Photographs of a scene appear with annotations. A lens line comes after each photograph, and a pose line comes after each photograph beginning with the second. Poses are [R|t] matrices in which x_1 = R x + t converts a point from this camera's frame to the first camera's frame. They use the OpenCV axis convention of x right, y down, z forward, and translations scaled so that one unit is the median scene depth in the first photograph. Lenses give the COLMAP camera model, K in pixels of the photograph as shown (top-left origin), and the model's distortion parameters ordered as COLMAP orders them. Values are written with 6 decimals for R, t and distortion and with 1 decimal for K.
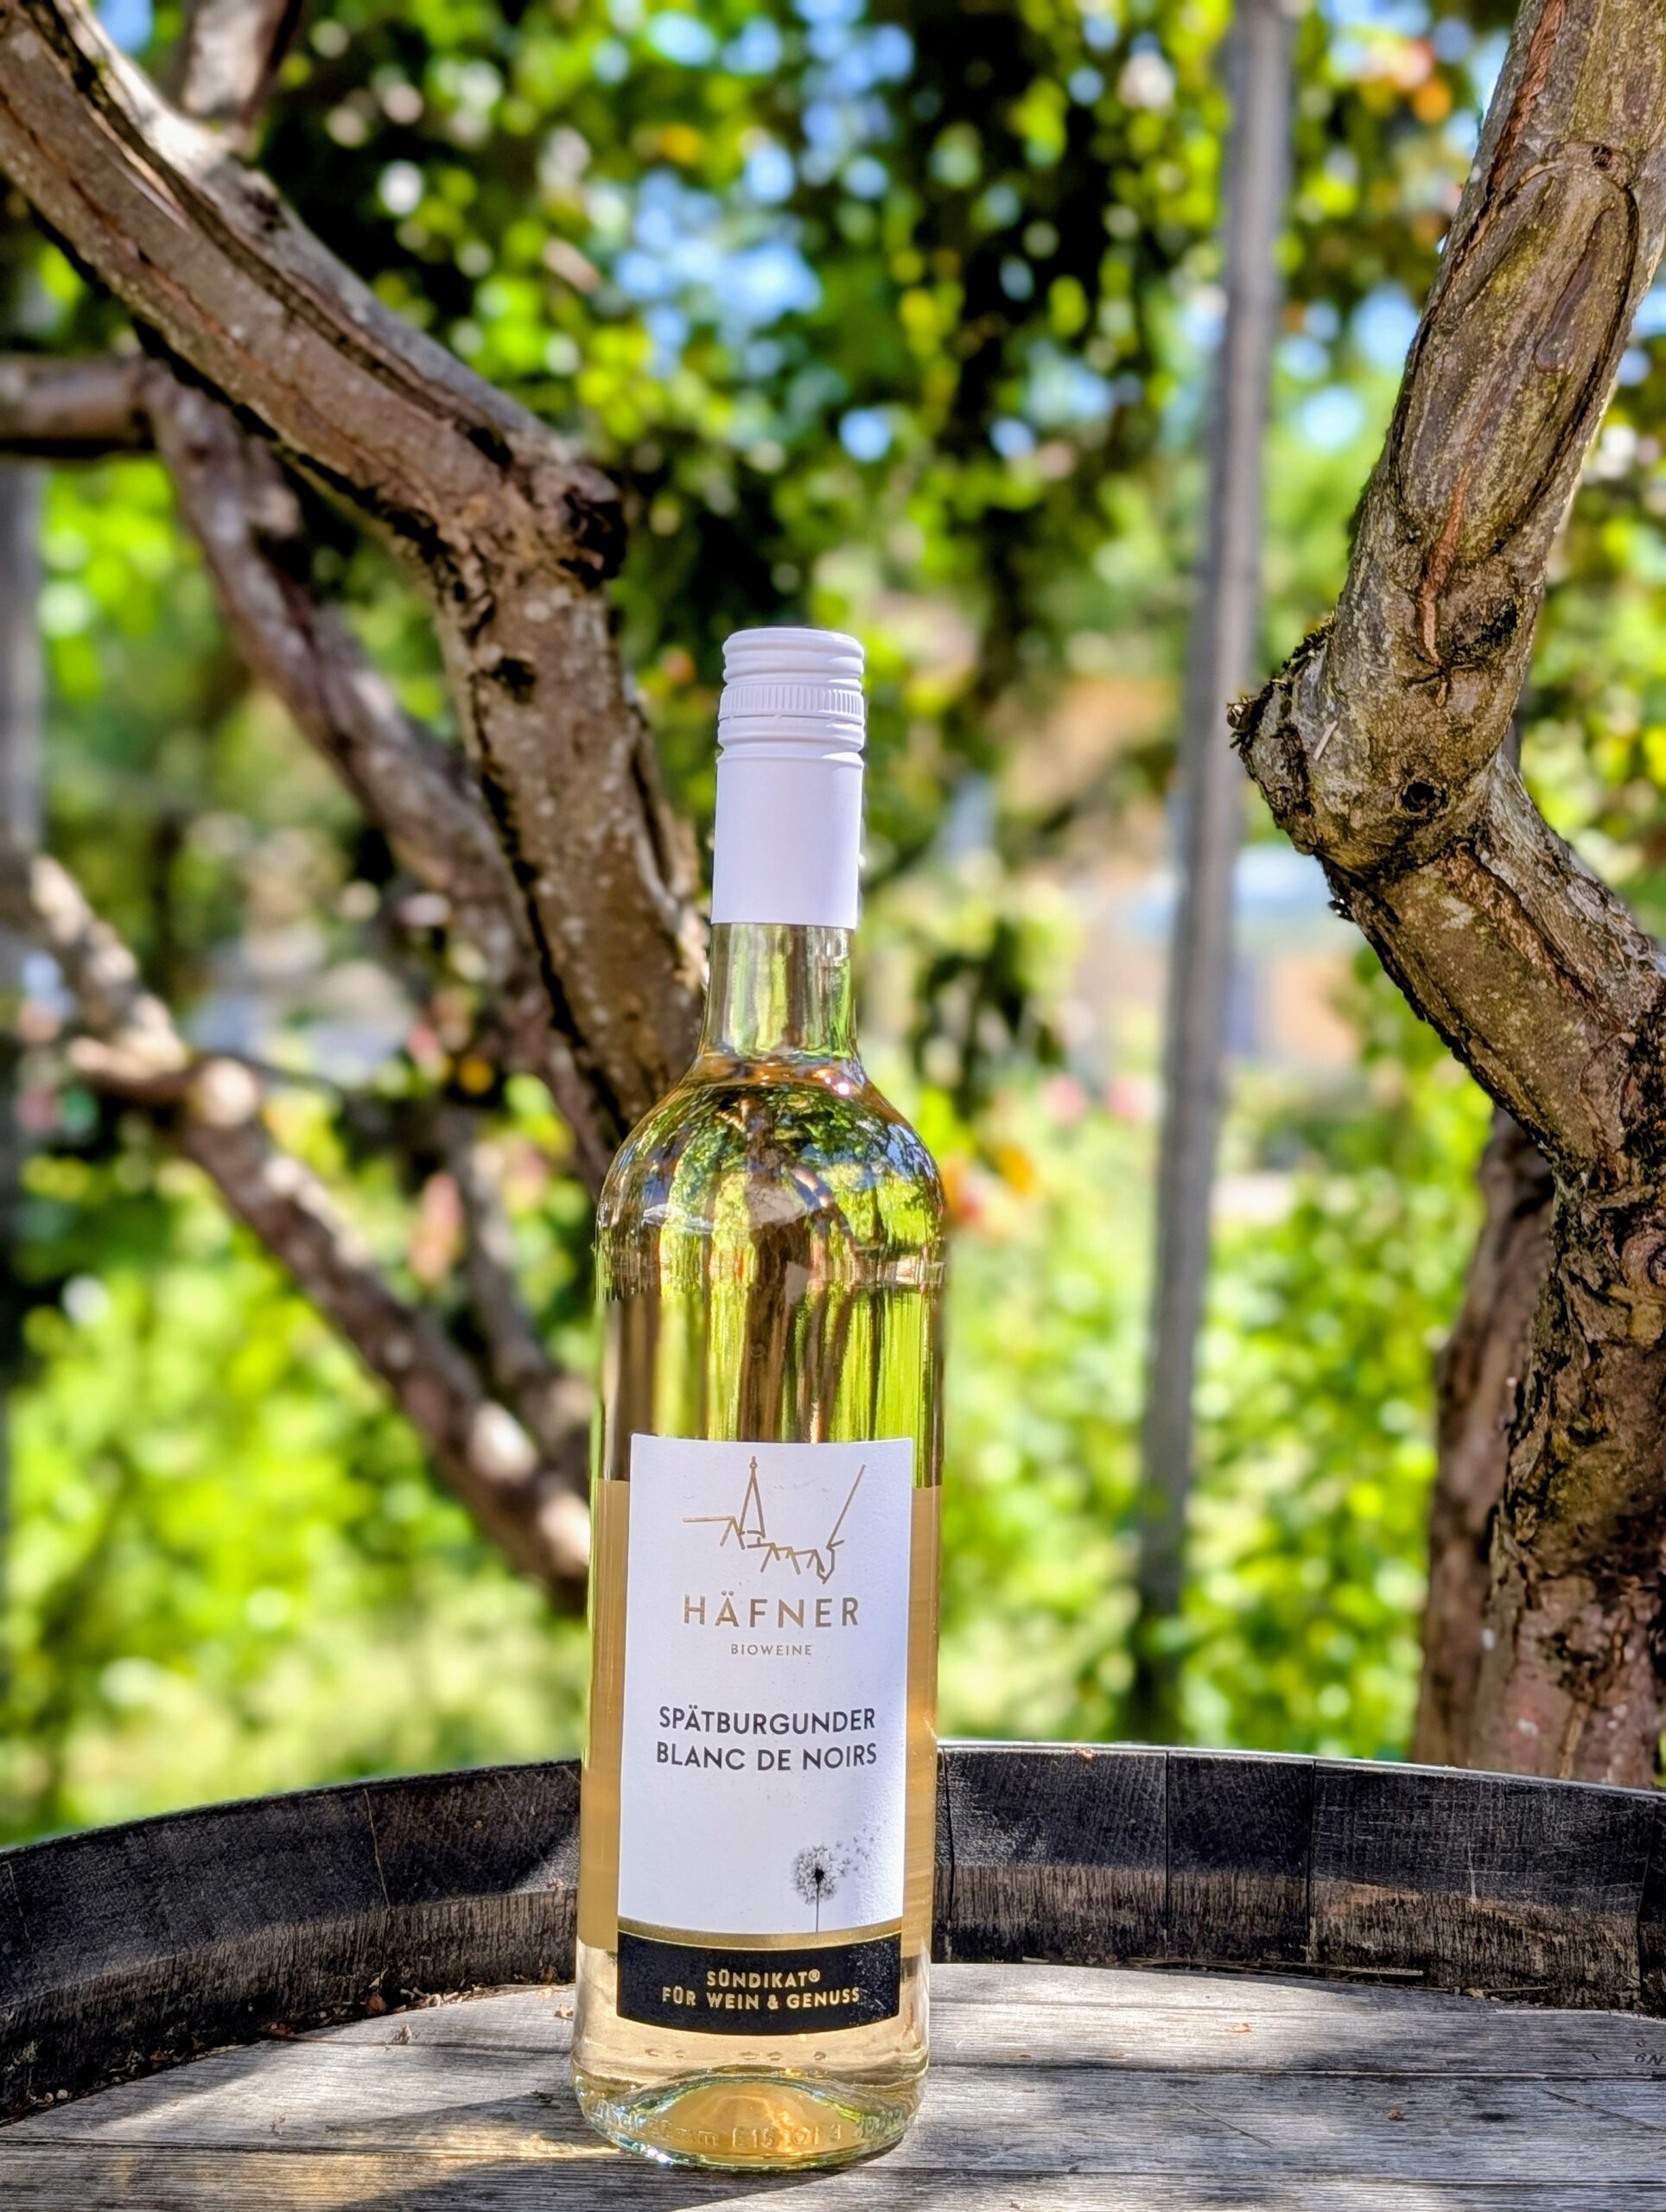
lens RADIAL K [[3455.7, 0, 833.0], [0, 3455.7, 1106.0], [0, 0, 1]] dist [0.187737, -0.984026]
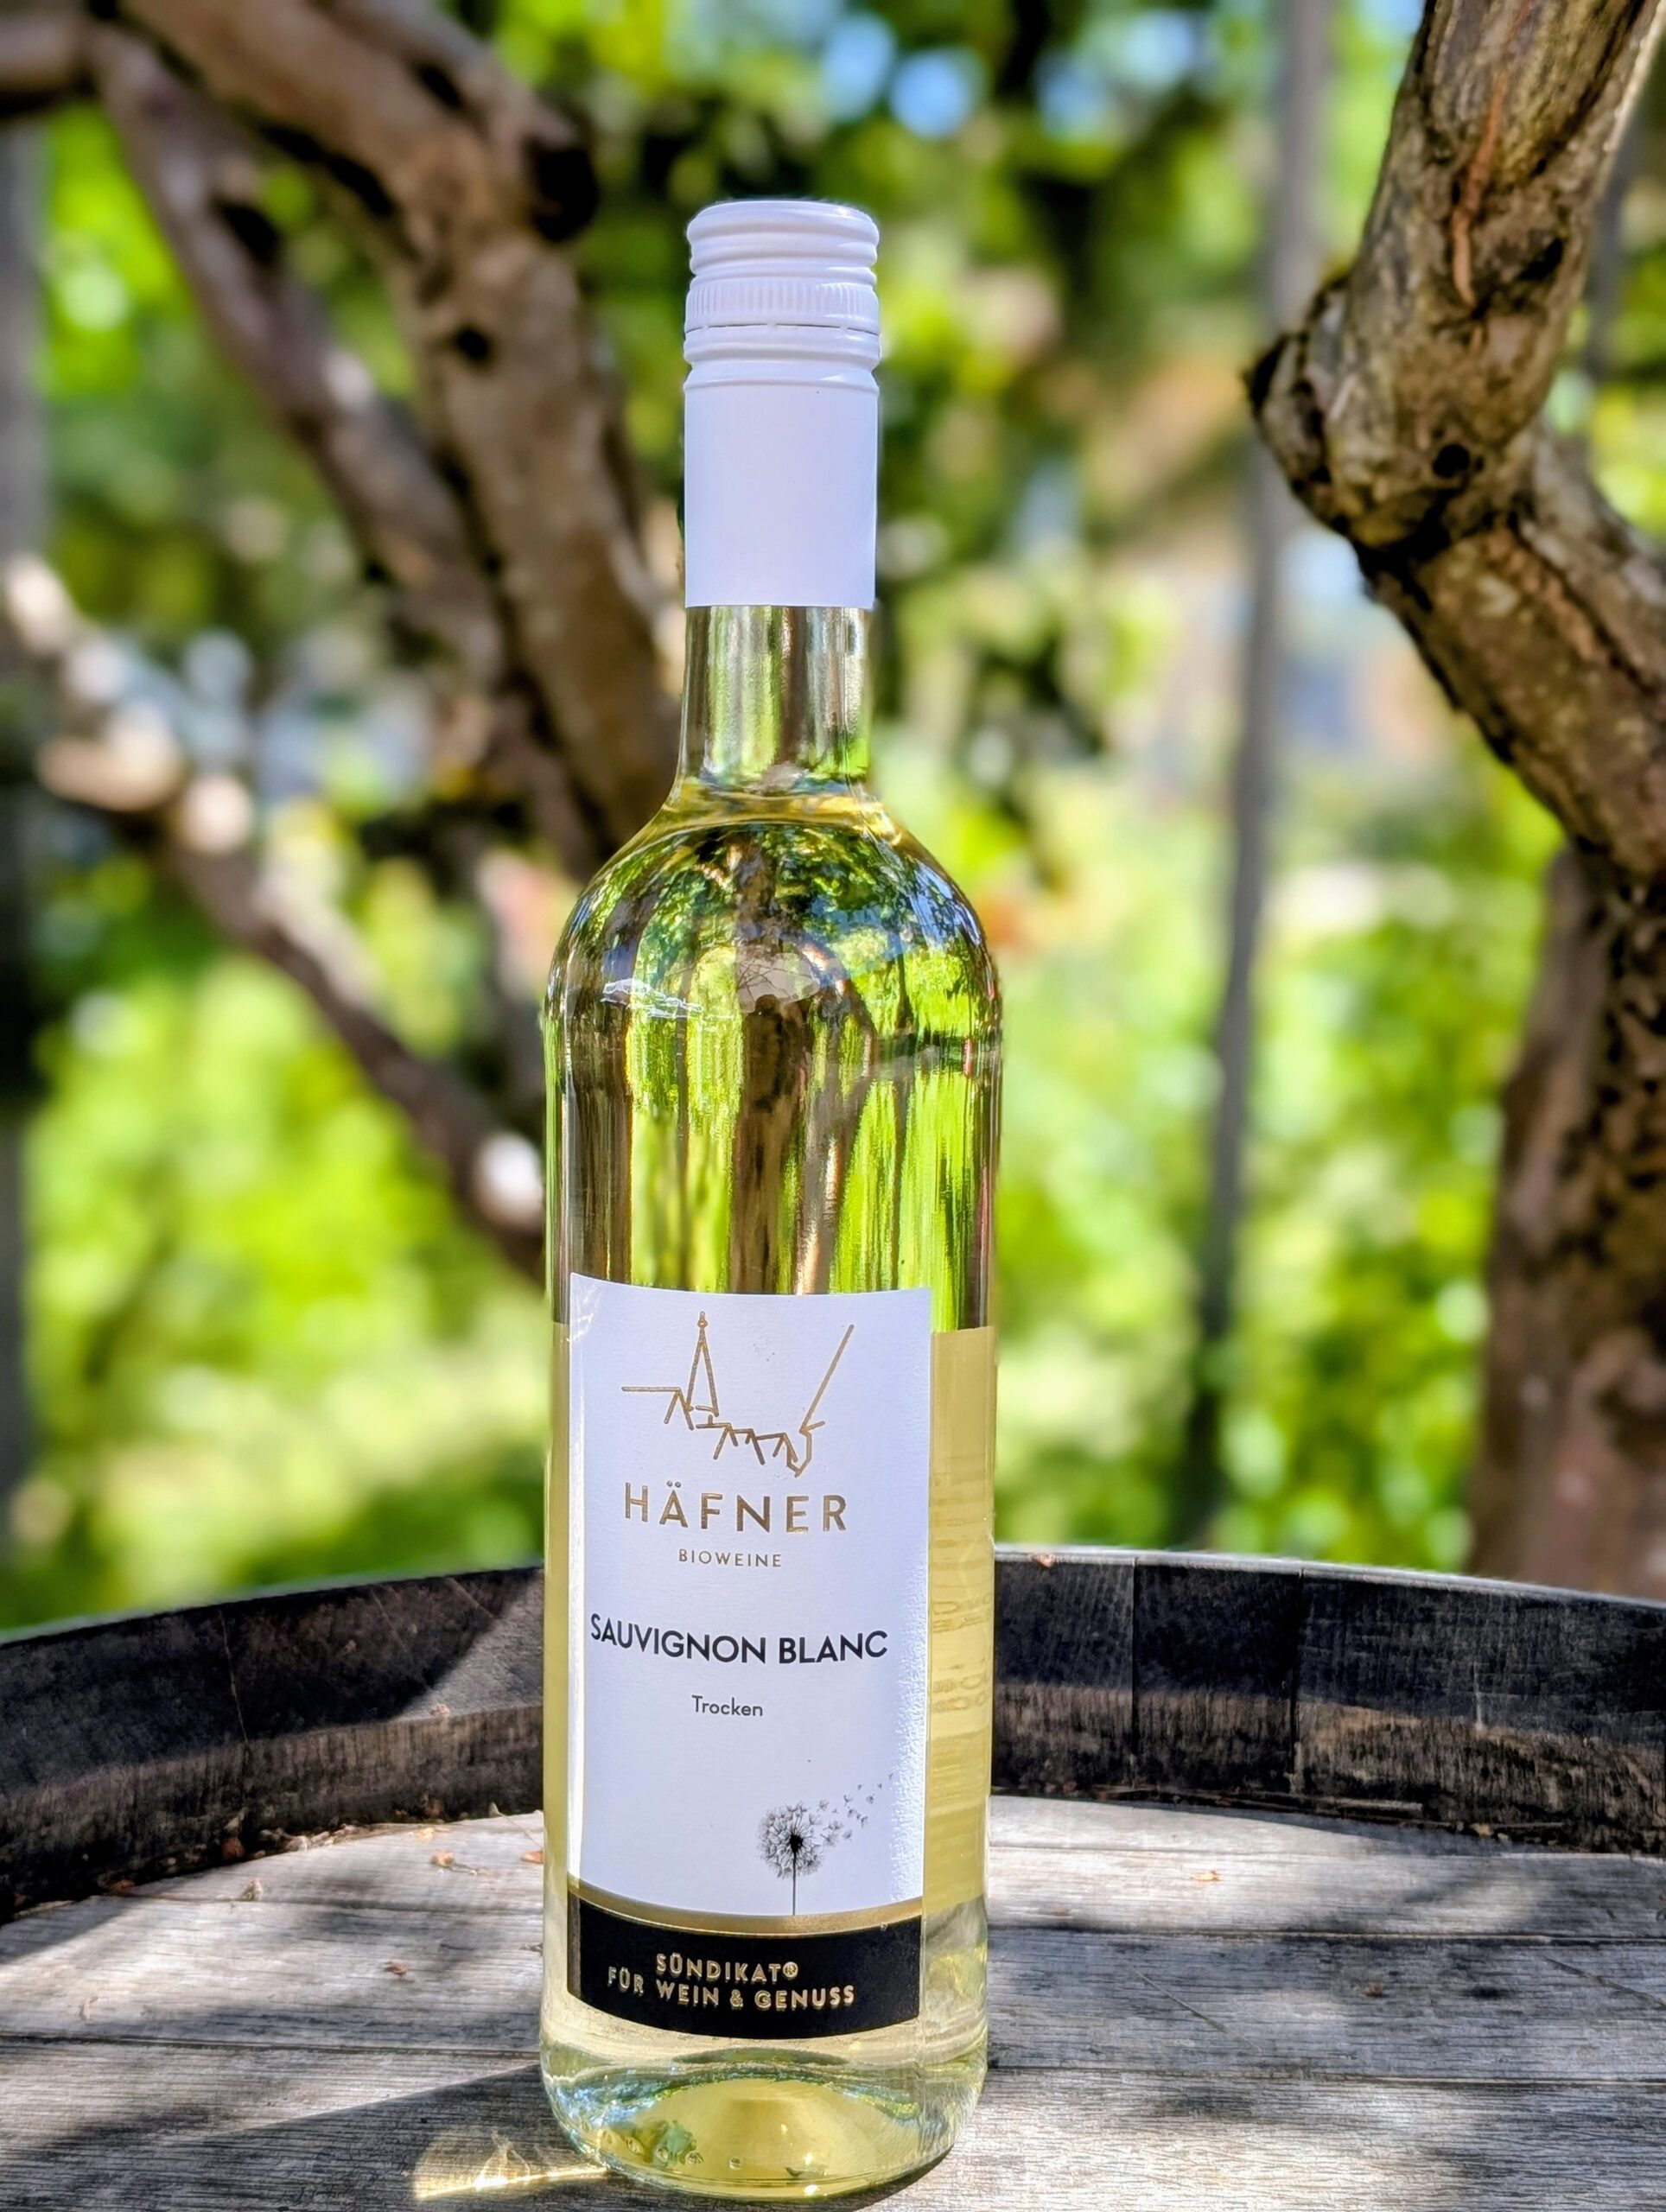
lens RADIAL K [[3455.7, 0, 833.0], [0, 3455.7, 1106.0], [0, 0, 1]] dist [0.187737, -0.984026]
pose [[0.999438, -0.005035, -0.033156, 0.049604], [0.008006, 0.995902, 0.090089, -0.009290], [0.032566, -0.090304, 0.995382, 0.129805]]
